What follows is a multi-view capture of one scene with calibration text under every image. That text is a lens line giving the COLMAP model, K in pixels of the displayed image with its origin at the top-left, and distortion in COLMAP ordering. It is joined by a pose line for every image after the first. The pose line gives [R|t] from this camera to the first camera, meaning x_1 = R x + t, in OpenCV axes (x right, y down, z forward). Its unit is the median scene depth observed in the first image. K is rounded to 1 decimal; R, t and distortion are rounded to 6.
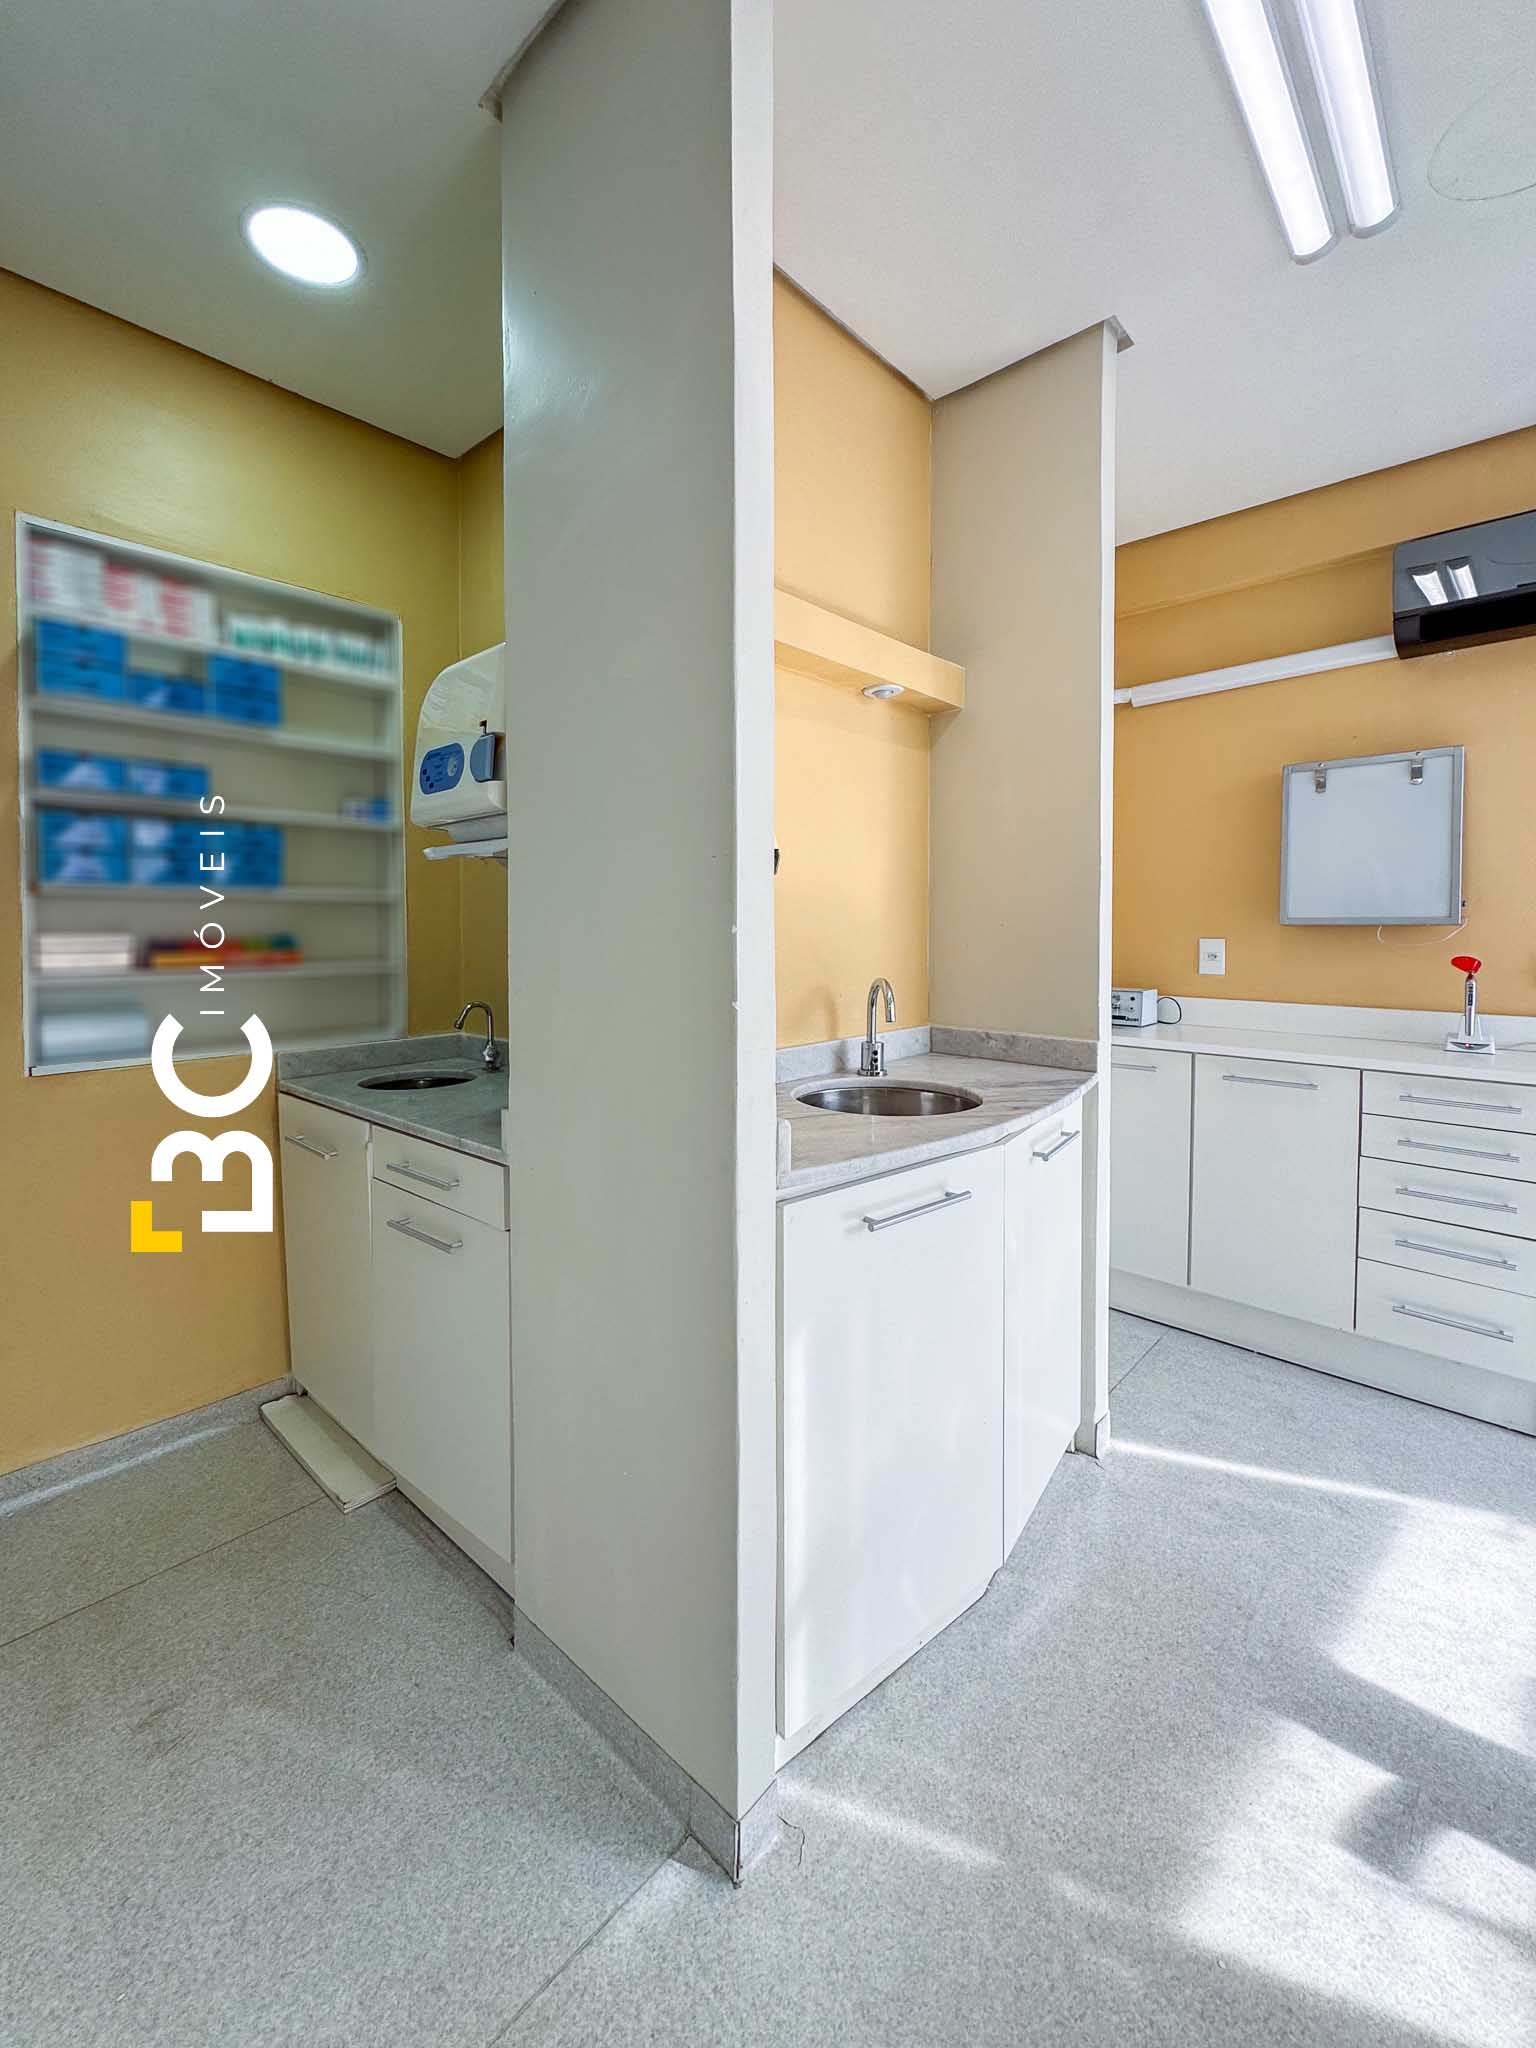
lens RADIAL K [[842.7, 0, 770.5], [0, 842.7, 952.5], [0, 0, 1]] dist [-0.003196, -0.000150]
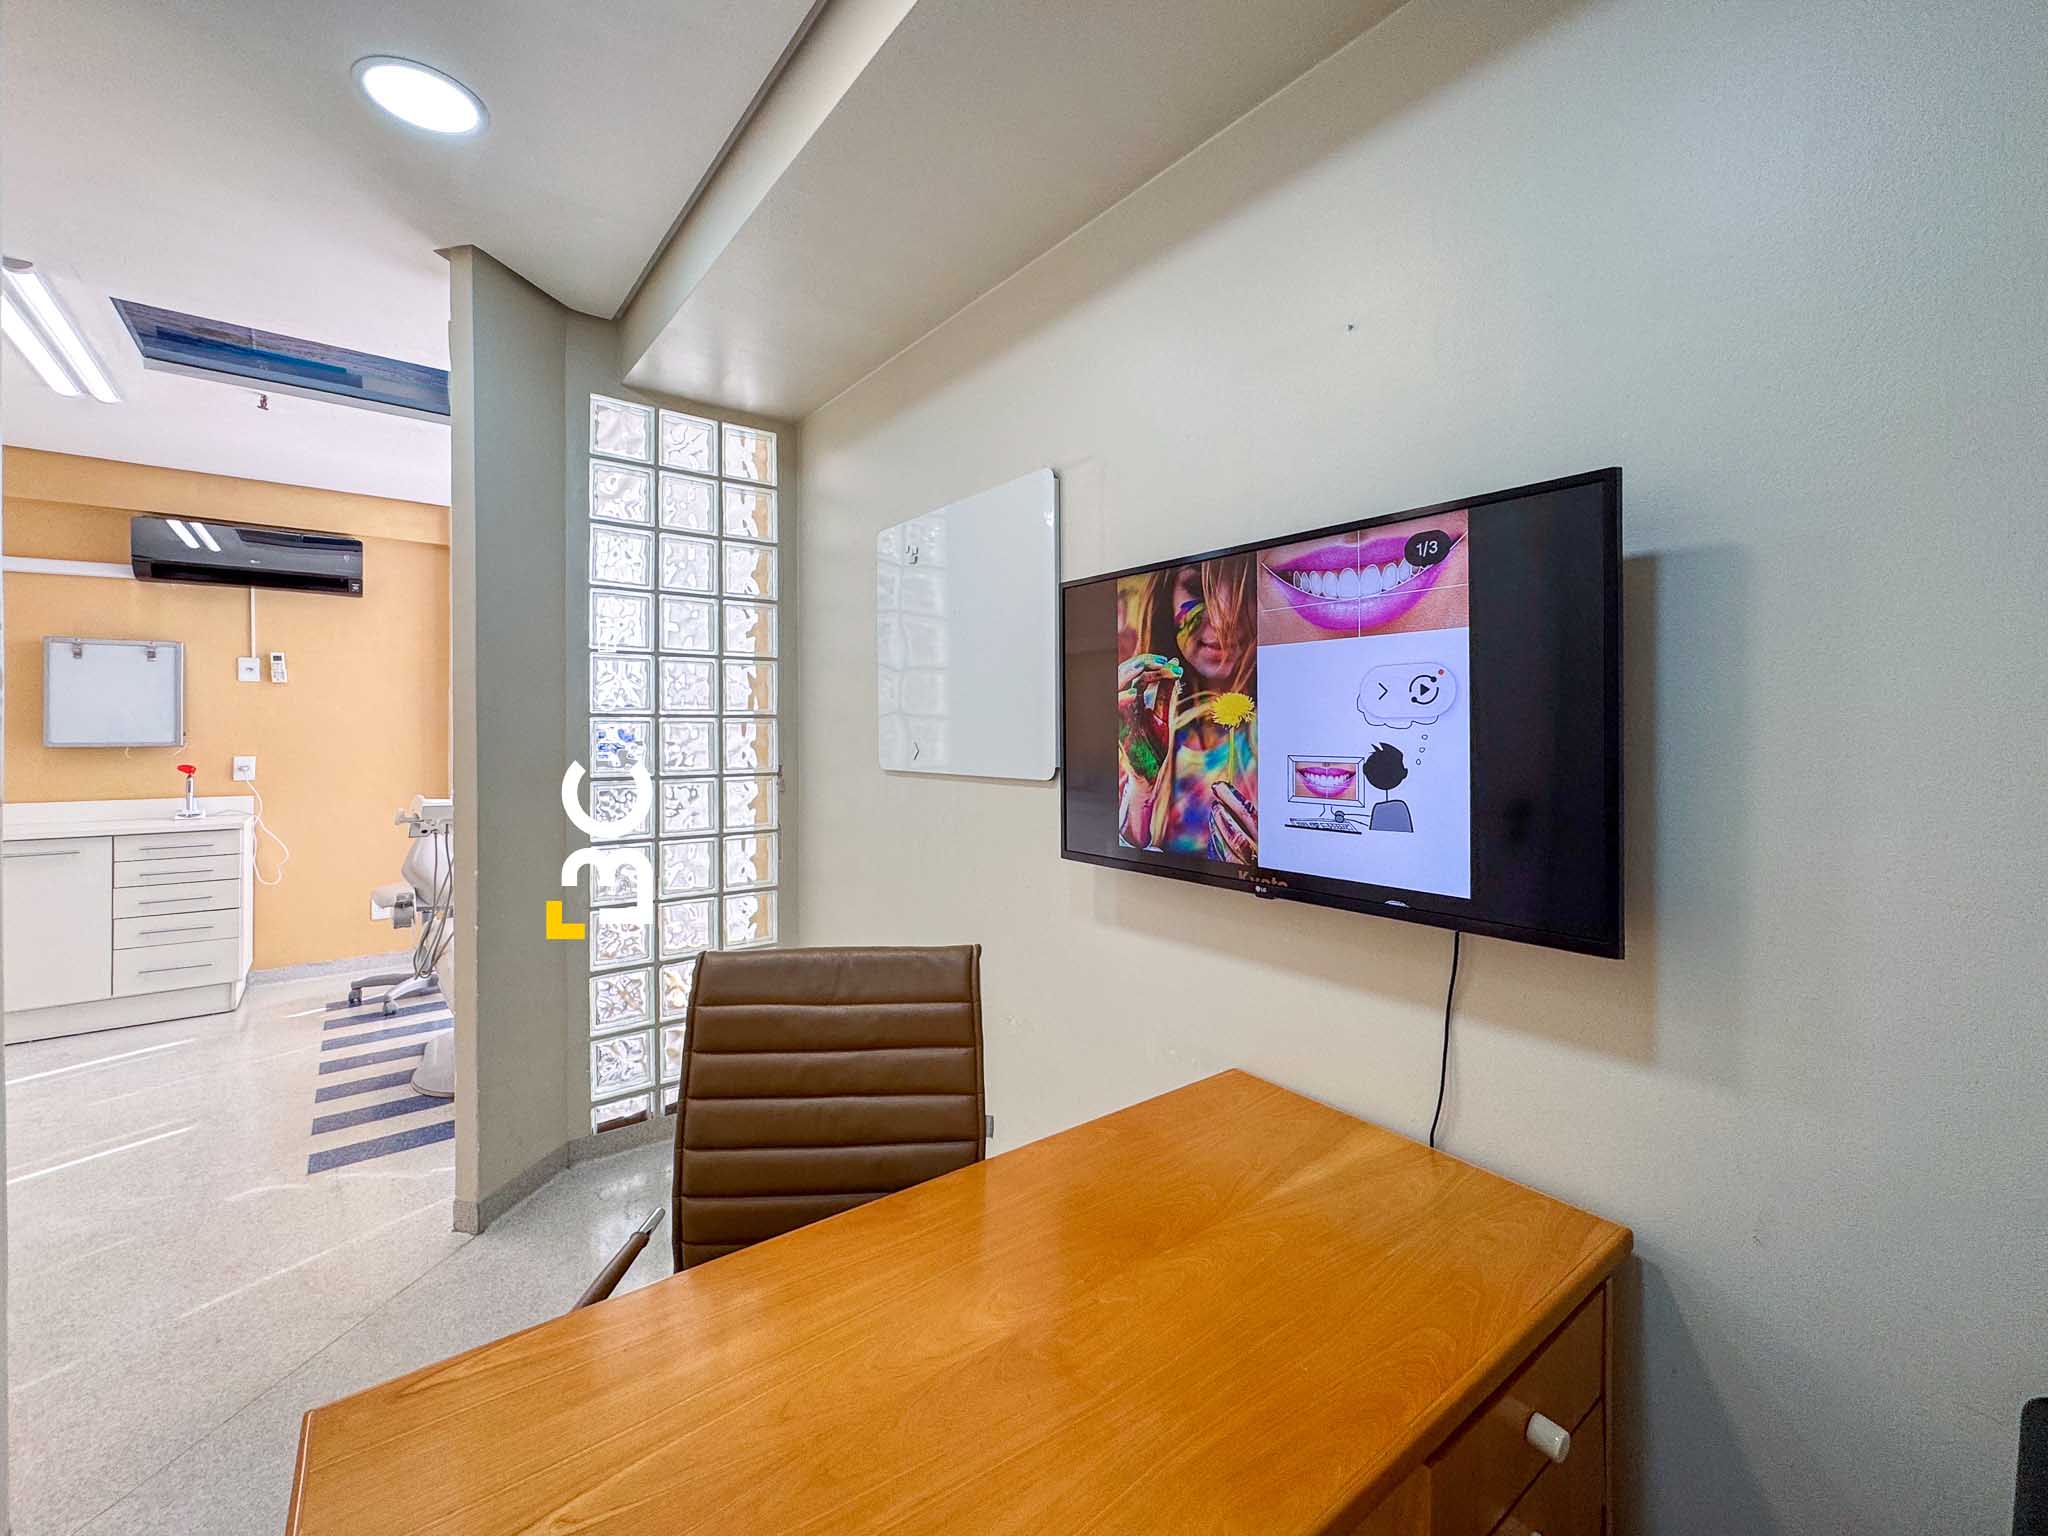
lens RADIAL K [[842.7, 0, 1028.2], [0, 842.7, 724.8], [0, 0, 1]] dist [-0.003196, -0.000150]
pose [[0.148020, -0.001983, 0.988982, -0.681842], [0.028061, 0.999604, -0.002196, -0.028190], [-0.988586, 0.028077, 0.148017, -1.059686]]
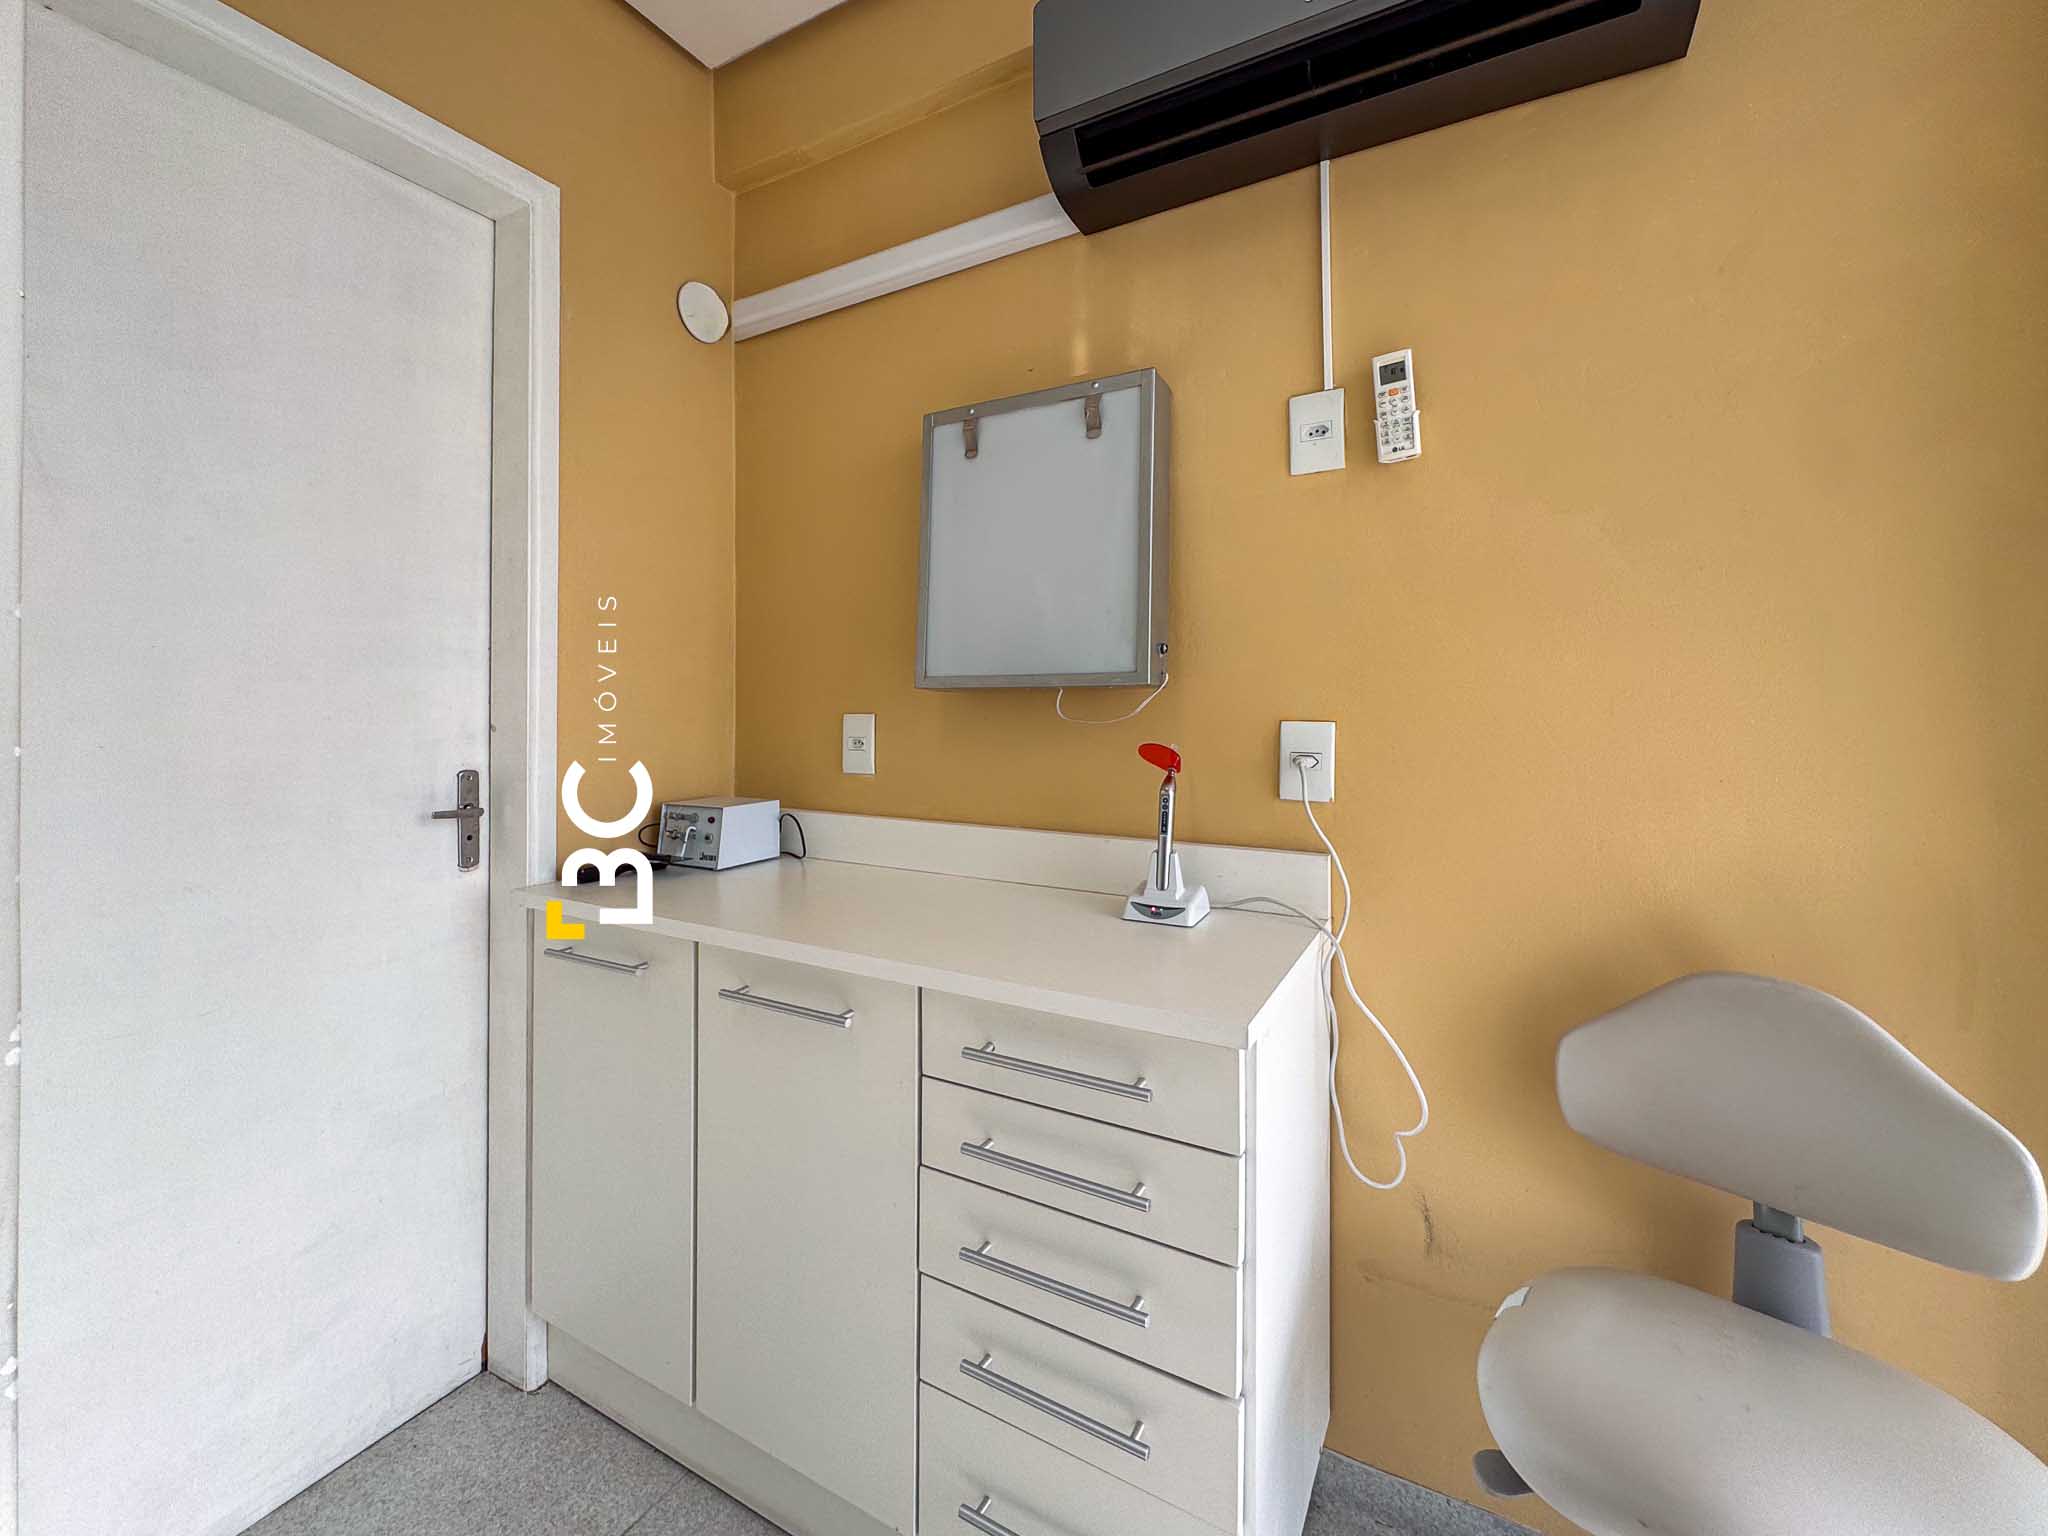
lens RADIAL K [[842.7, 0, 1010.6], [0, 842.7, 696.7], [0, 0, 1]] dist [-0.003196, -0.000150]
pose [[0.972174, -0.002703, 0.234243, 0.663392], [0.011026, 0.999353, -0.034228, -0.008136], [-0.233999, 0.035859, 0.971575, 0.533951]]
